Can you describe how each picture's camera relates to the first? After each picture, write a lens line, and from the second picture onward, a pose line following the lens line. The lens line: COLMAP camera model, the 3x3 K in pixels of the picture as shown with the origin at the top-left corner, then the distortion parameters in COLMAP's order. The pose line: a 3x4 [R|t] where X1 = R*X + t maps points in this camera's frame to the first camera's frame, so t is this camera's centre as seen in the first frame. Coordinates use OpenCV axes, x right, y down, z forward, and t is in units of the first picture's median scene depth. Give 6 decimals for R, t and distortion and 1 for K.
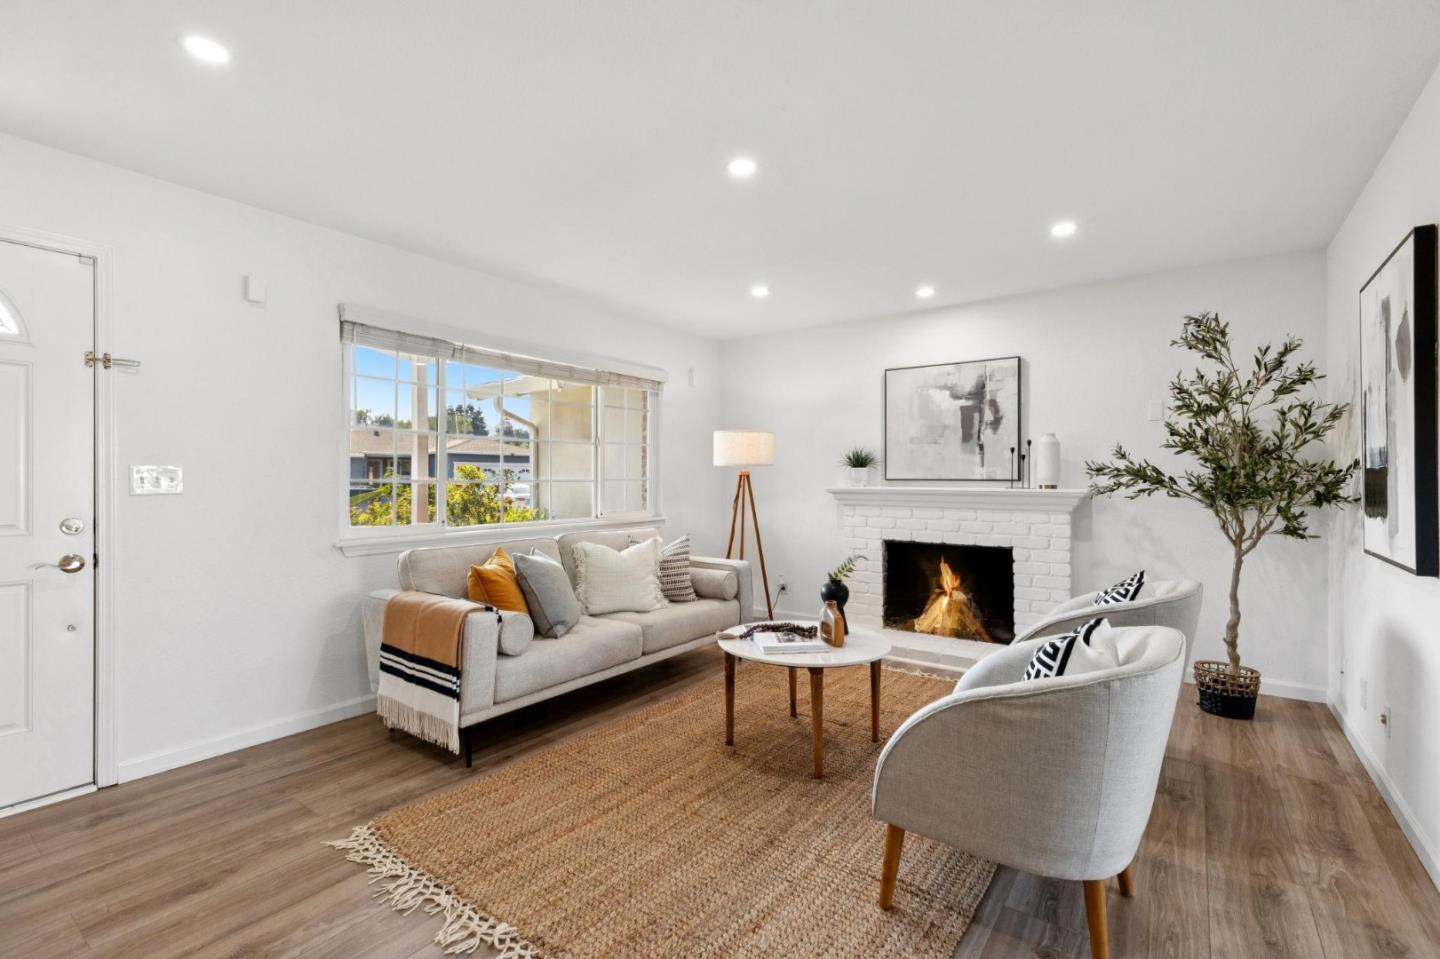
lens RADIAL K [[631.8, 0, 717.0], [0, 631.8, 478.5], [0, 0, 1]] dist [0.002877, 0.000336]
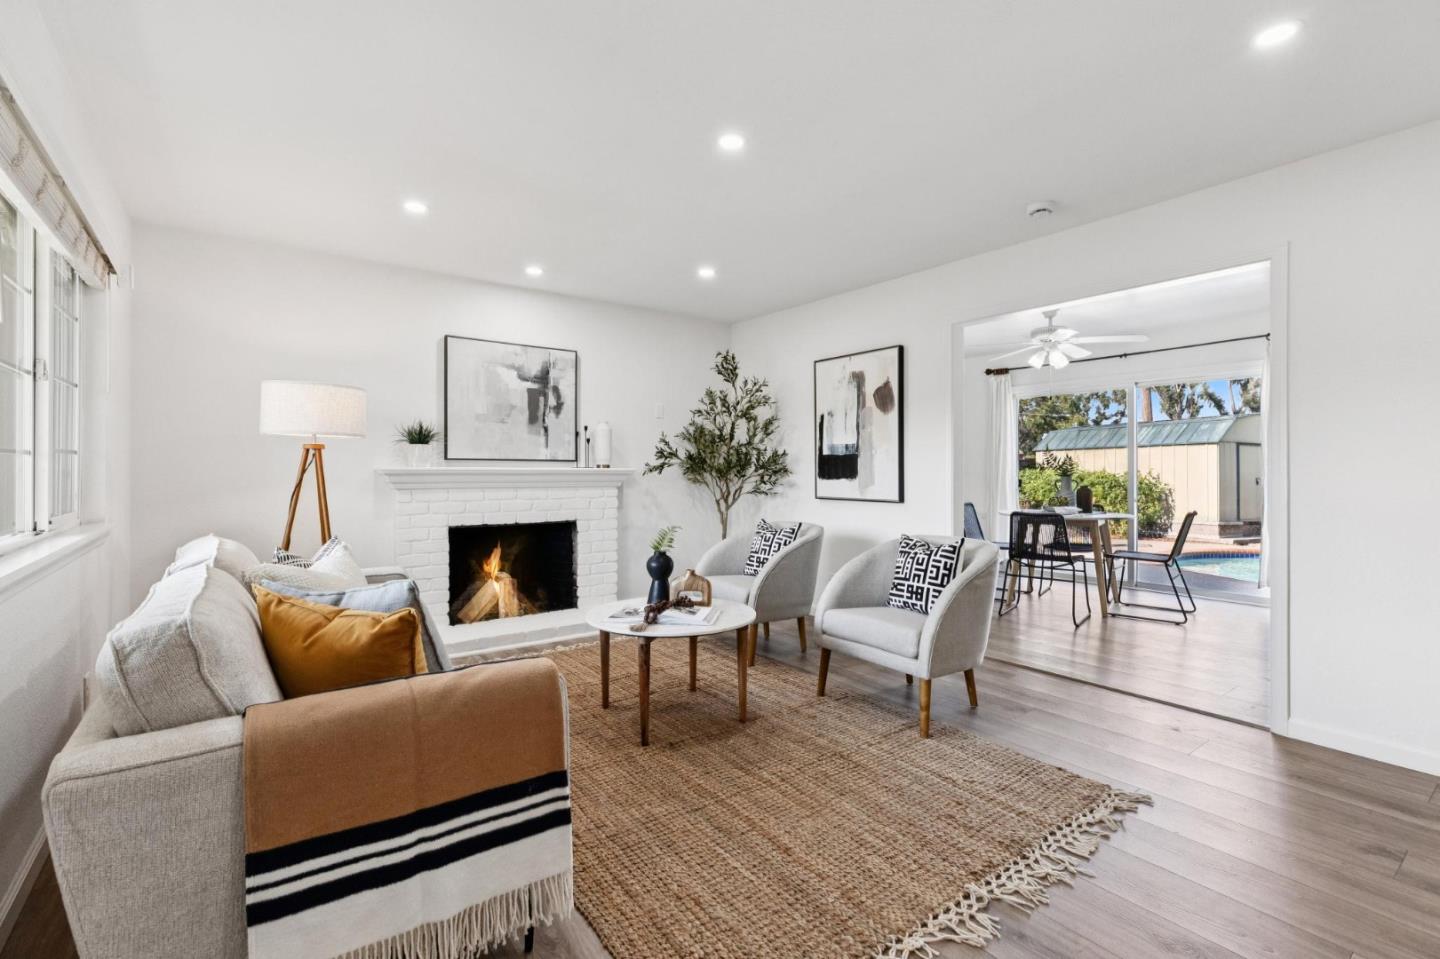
lens RADIAL K [[645.9, 0, 719.6], [0, 645.9, 466.0], [0, 0, 1]] dist [0.003463, 0.000484]
pose [[0.302011, 0.005156, 0.953290, -0.535847], [-0.001814, 0.999987, -0.004833, 0.016857], [-0.953303, -0.000270, 0.302016, 0.398828]]
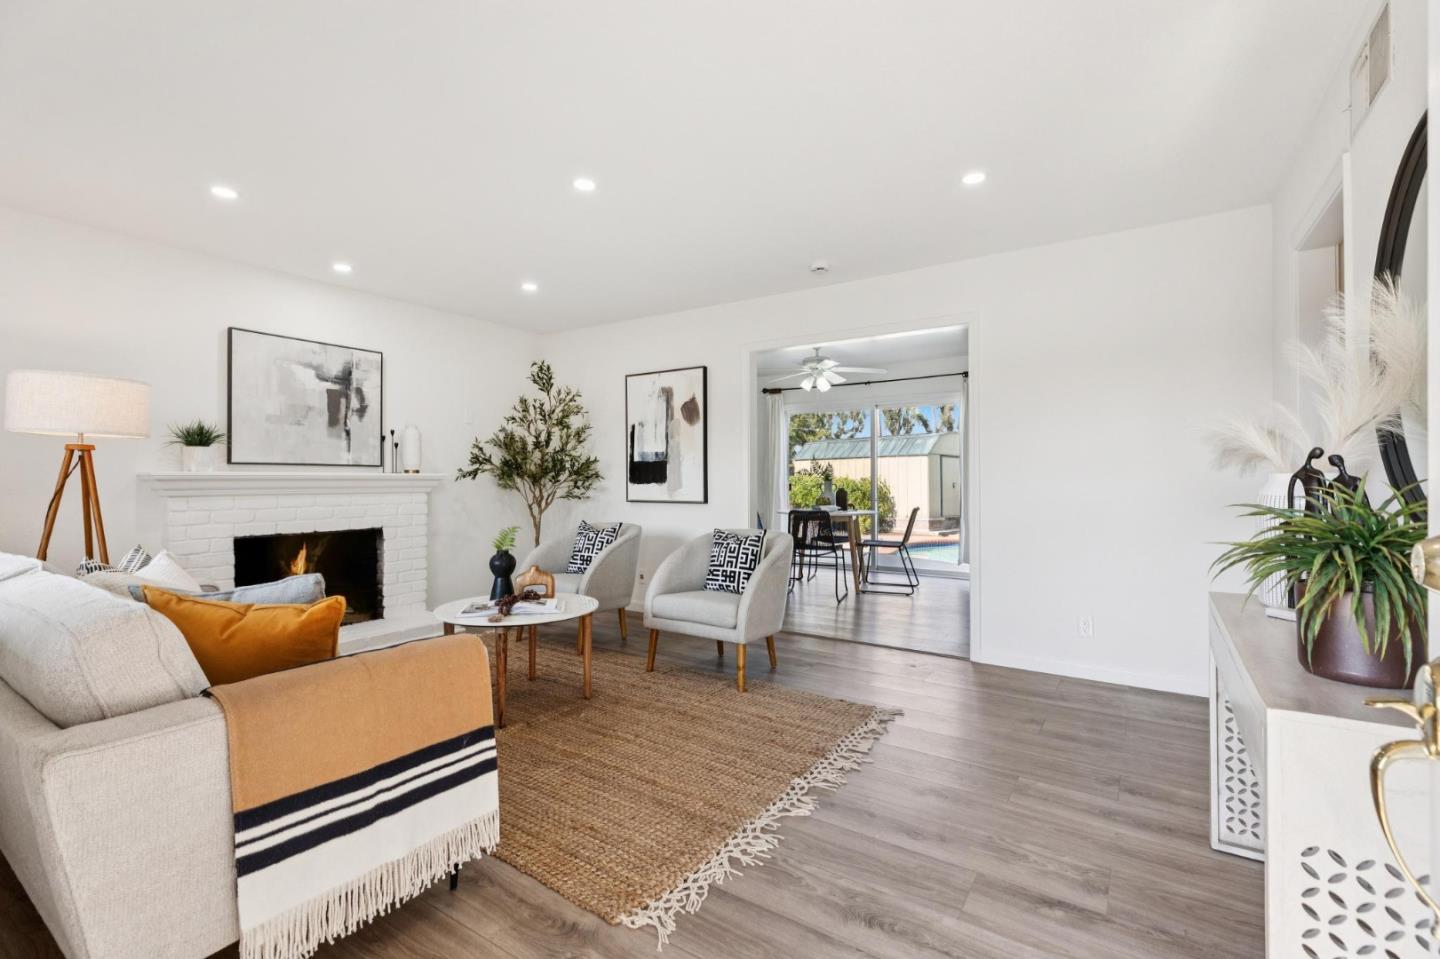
lens RADIAL K [[643.3, 0, 711.9], [0, 643.3, 471.1], [0, 0, 1]] dist [0.002469, 0.000384]
pose [[-0.030079, 0.010695, 0.999490, -0.636933], [0.000117, 0.999943, -0.010697, 0.023045], [-0.999548, -0.000205, -0.030079, 0.454896]]
